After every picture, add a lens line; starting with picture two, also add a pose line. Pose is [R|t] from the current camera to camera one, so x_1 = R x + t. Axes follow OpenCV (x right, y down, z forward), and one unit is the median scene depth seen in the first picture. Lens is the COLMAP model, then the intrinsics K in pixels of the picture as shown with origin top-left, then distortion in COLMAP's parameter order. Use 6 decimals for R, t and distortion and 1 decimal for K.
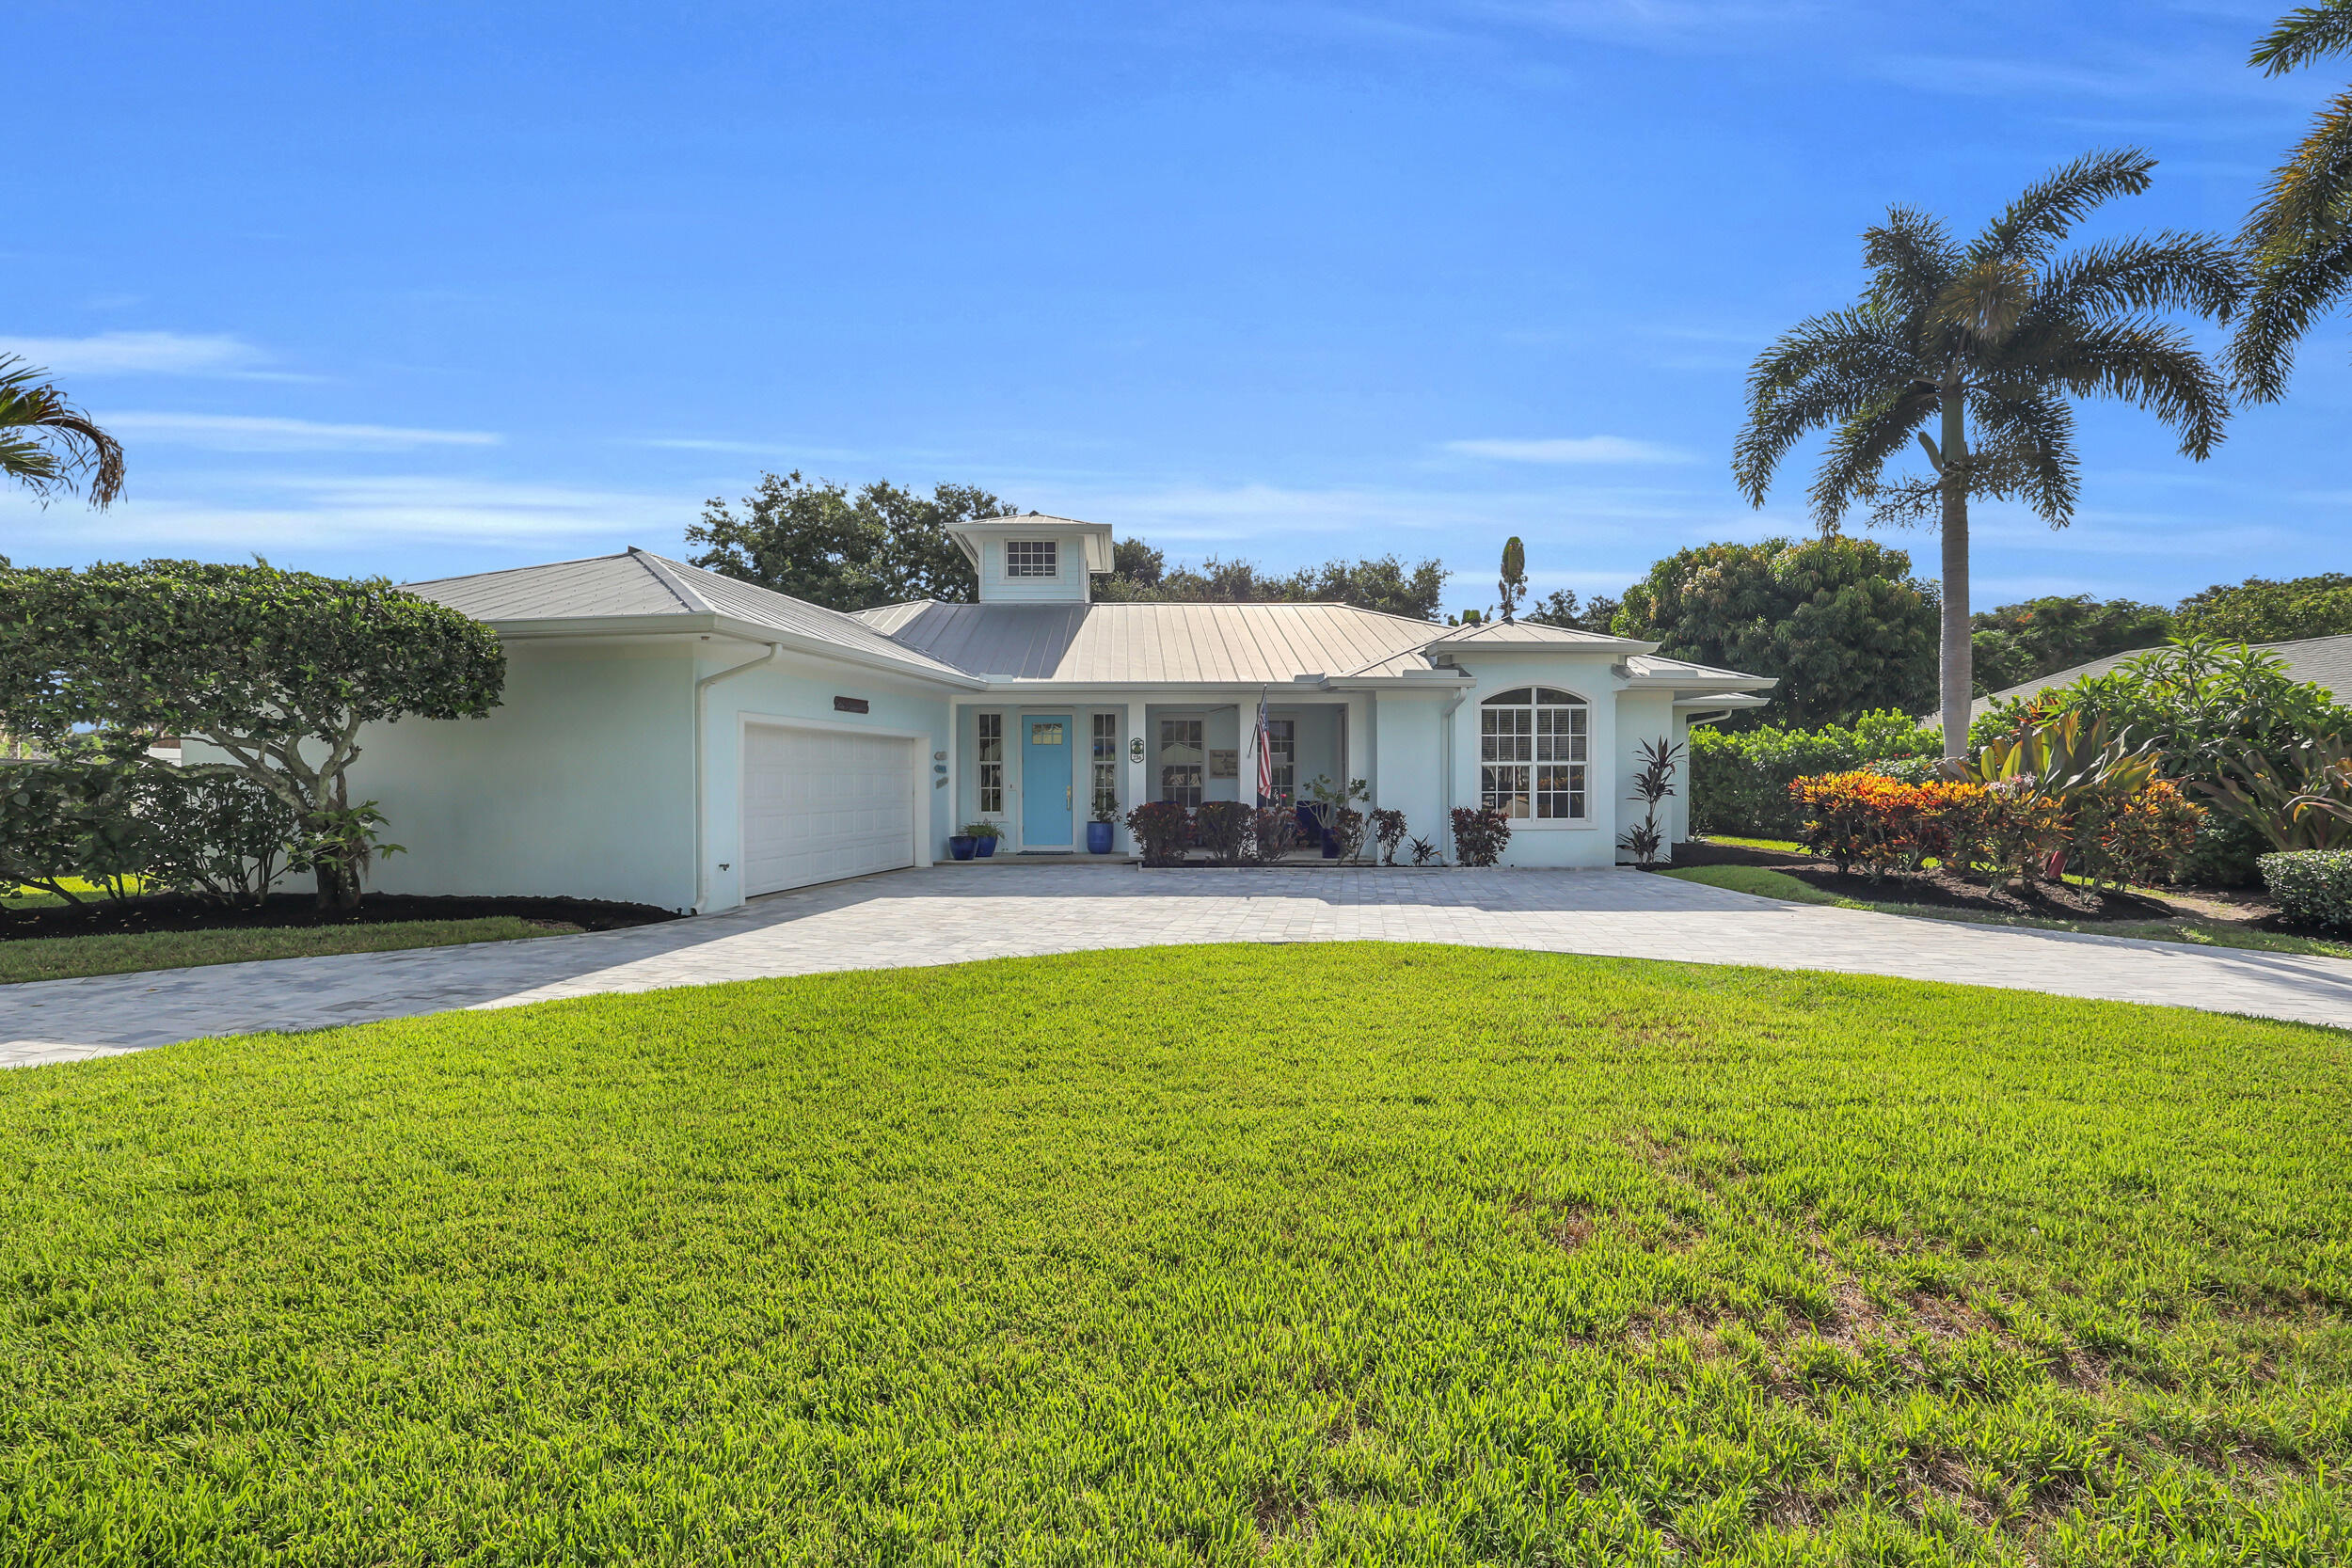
lens RADIAL K [[972.0, 0, 1176.0], [0, 972.0, 784.0], [0, 0, 1]] dist [0.002977, 0.000311]
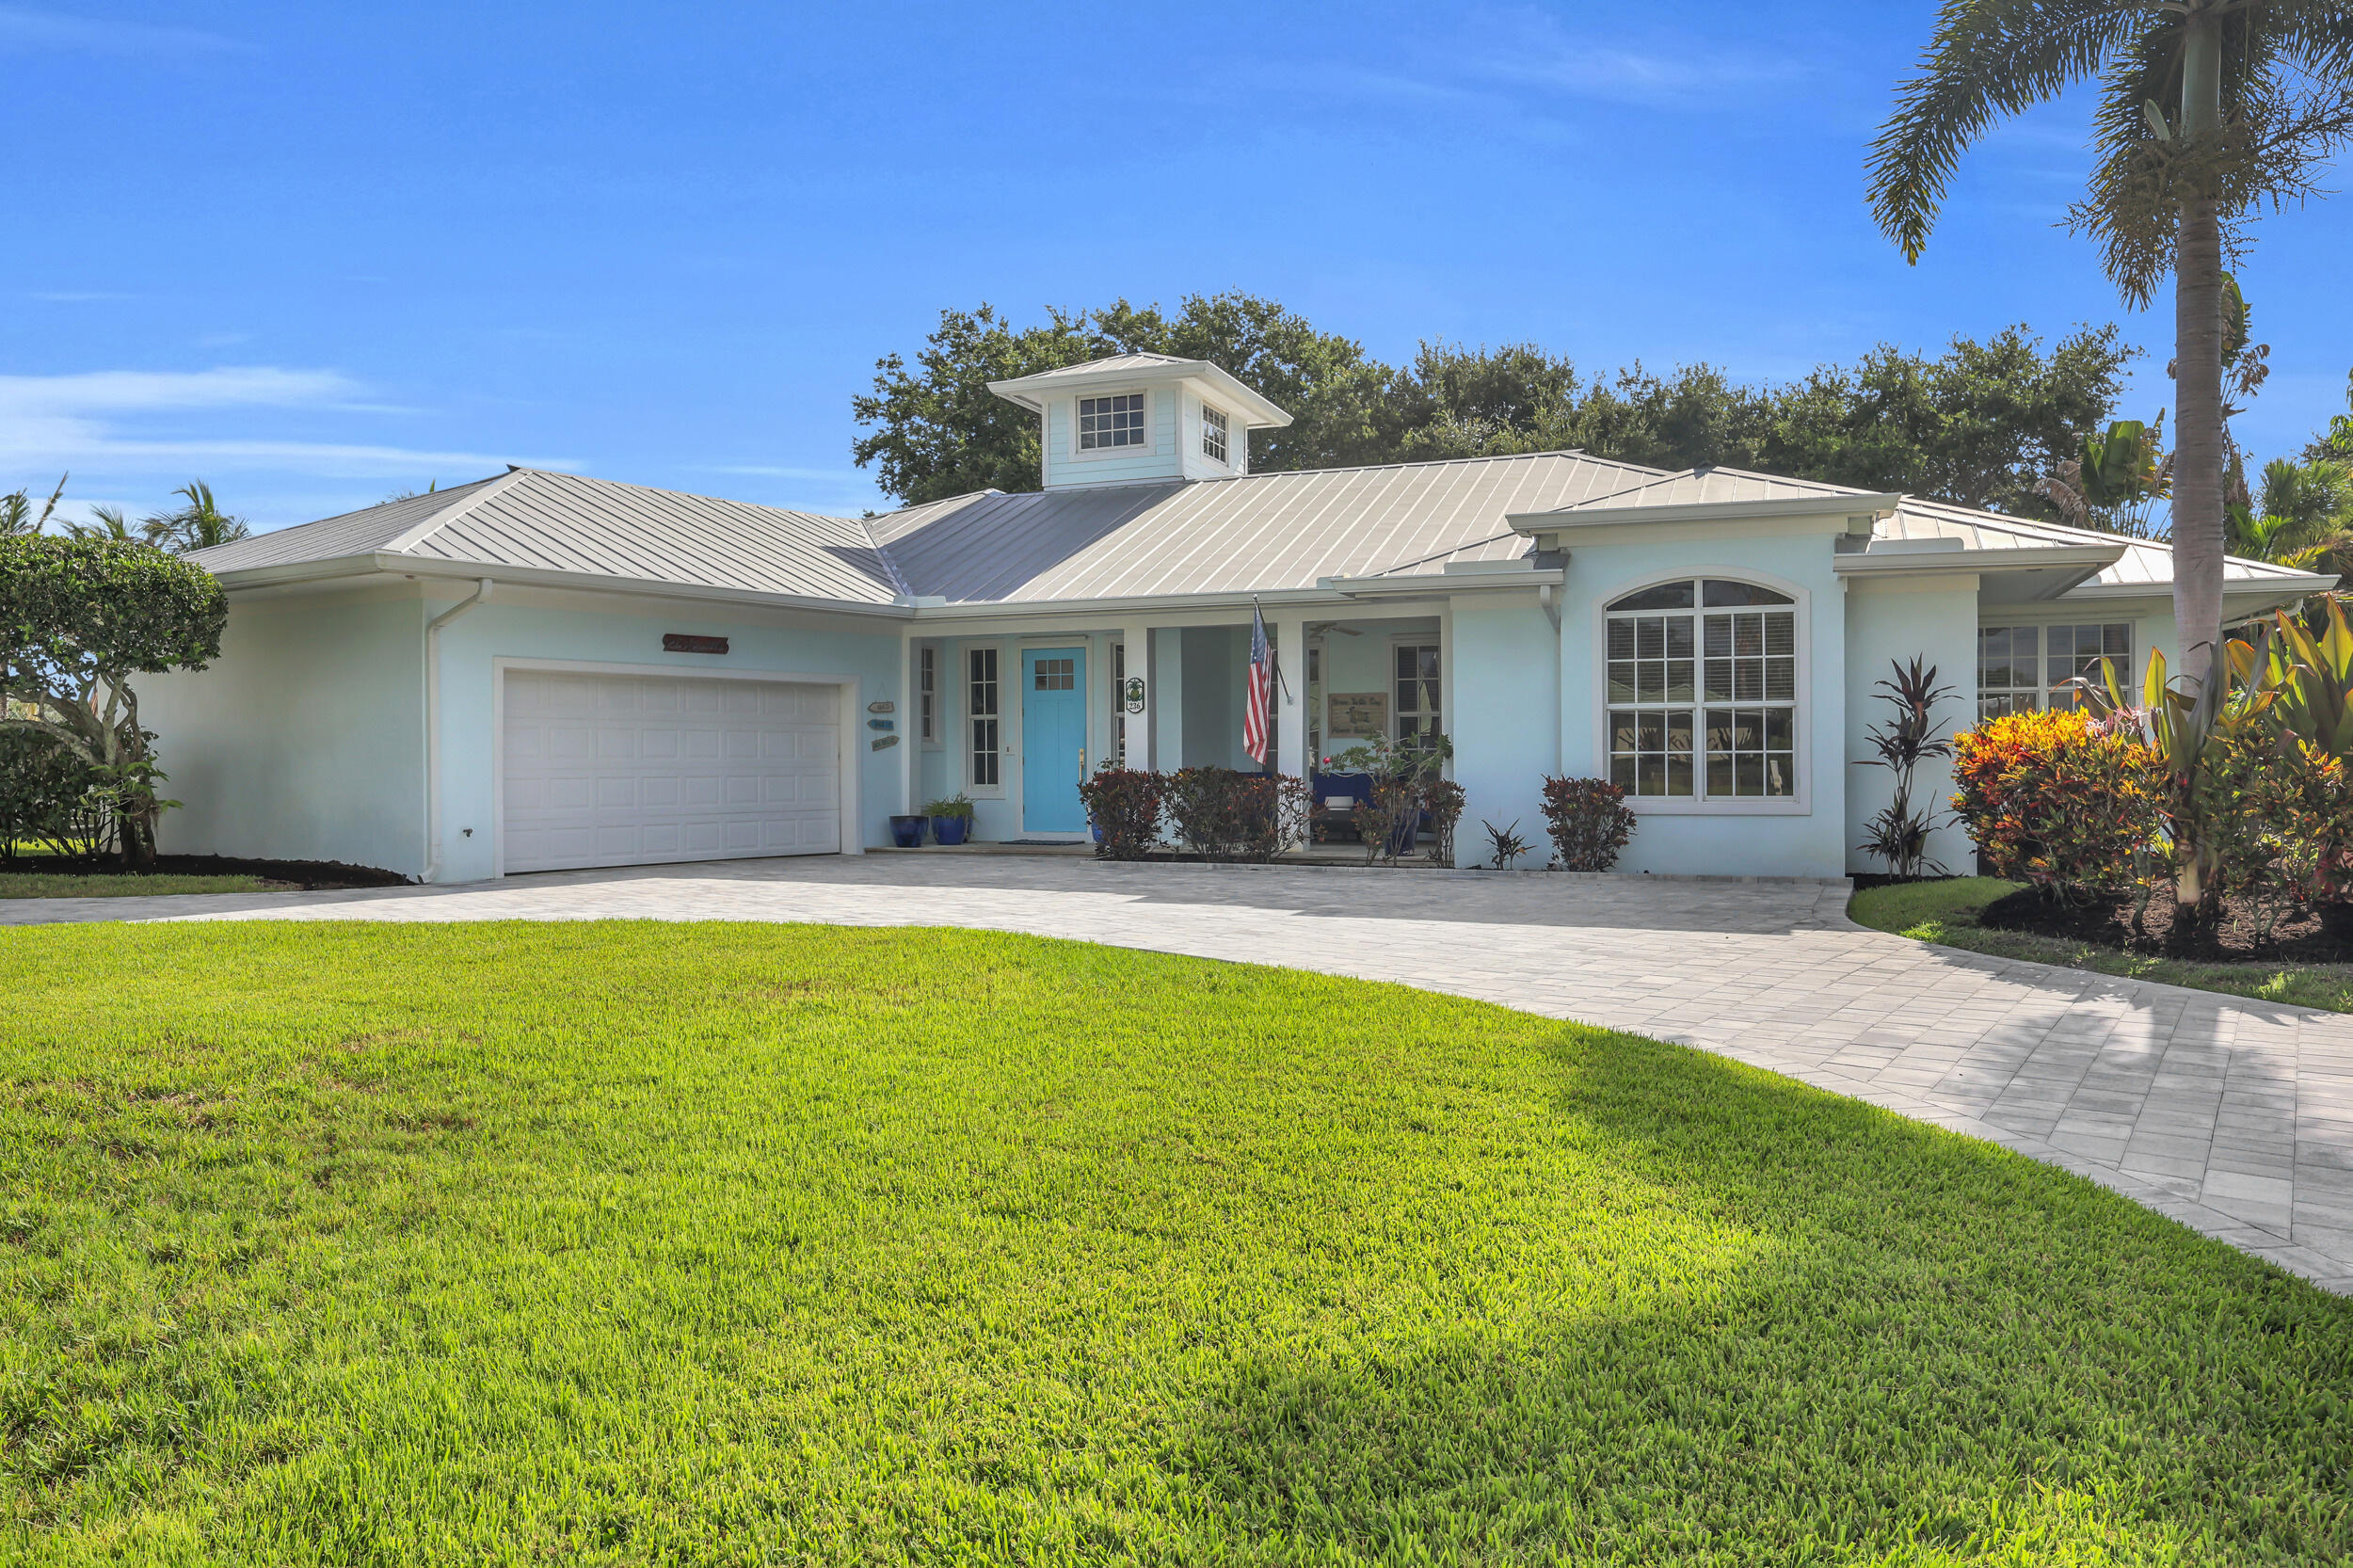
lens RADIAL K [[1682.9, 0, 1176.5], [0, 1682.9, 784.0], [0, 0, 1]] dist [0.004020, 0.003656]
pose [[0.912749, 0.003120, -0.408509, 0.497682], [0.000691, 0.999958, 0.009183, 0.018181], [0.408520, -0.008664, 0.912708, -0.090969]]
